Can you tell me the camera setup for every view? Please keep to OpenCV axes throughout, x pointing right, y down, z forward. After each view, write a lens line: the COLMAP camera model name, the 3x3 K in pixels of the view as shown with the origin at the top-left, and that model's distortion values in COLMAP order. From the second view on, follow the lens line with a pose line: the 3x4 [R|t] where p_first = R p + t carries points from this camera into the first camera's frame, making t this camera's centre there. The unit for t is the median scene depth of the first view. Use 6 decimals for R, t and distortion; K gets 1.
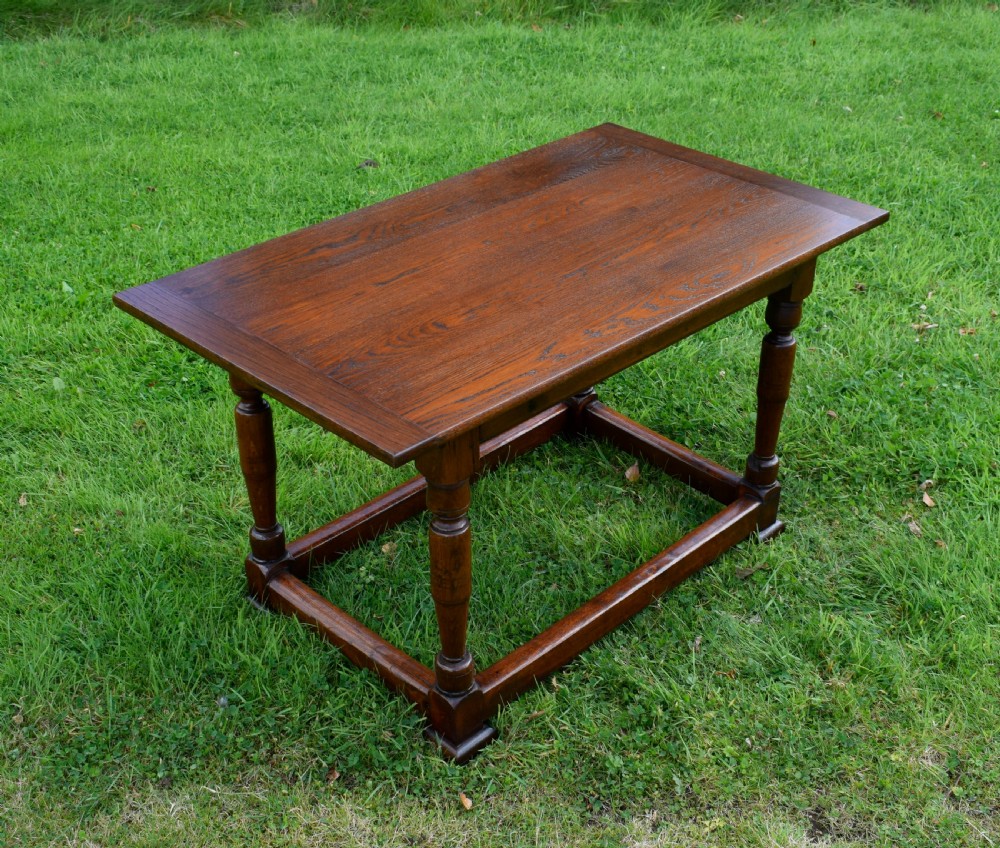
lens RADIAL K [[1362.3, 0, 530.1], [0, 1362.3, 451.2], [0, 0, 1]] dist [-0.029811, -0.004679]
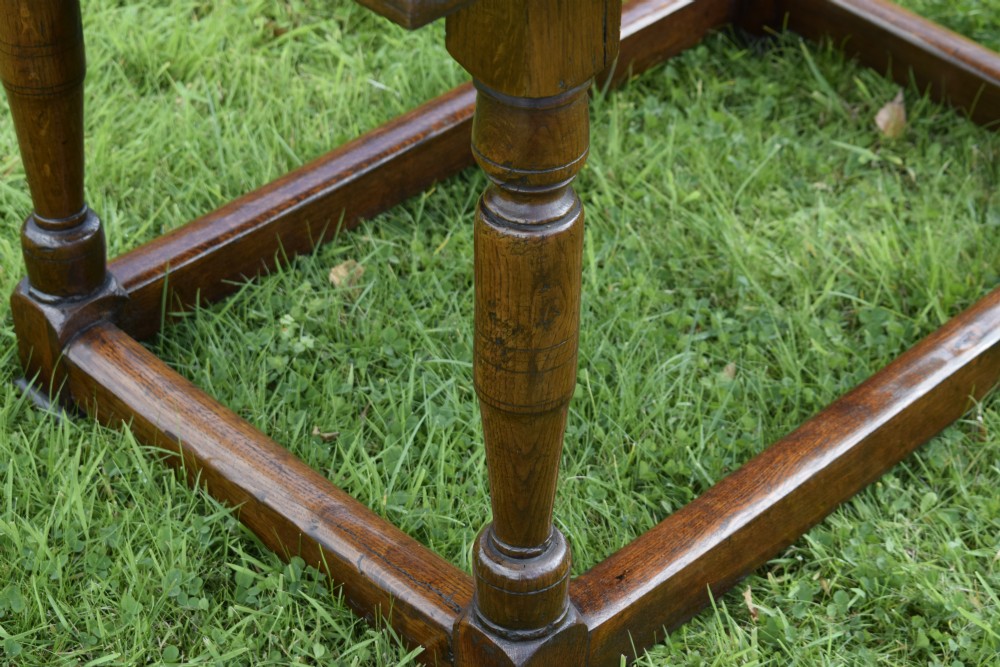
lens RADIAL K [[2288.8, 0, 500.0], [0, 2288.8, 333.5], [0, 0, 1]] dist [-0.039770, 0.277572]
pose [[0.999743, 0.019340, -0.011868, -0.044372], [-0.018249, 0.996126, 0.086029, 0.025626], [0.013486, -0.085790, 0.996222, 0.266205]]
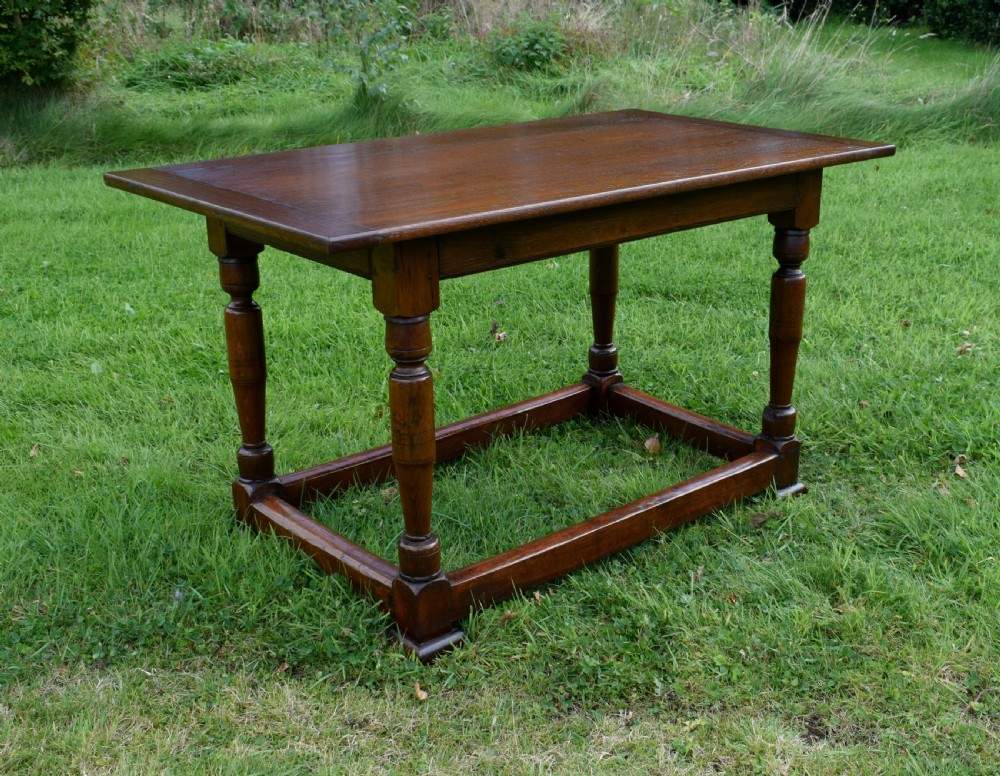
lens RADIAL K [[1285.2, 0, 589.5], [0, 1285.2, 384.5], [0, 0, 1]] dist [-0.024268, -0.009004]
pose [[0.998197, 0.009410, -0.059280, 0.089361], [-0.022918, 0.972558, -0.231528, 0.199036], [0.055475, 0.232469, 0.971021, 0.102150]]
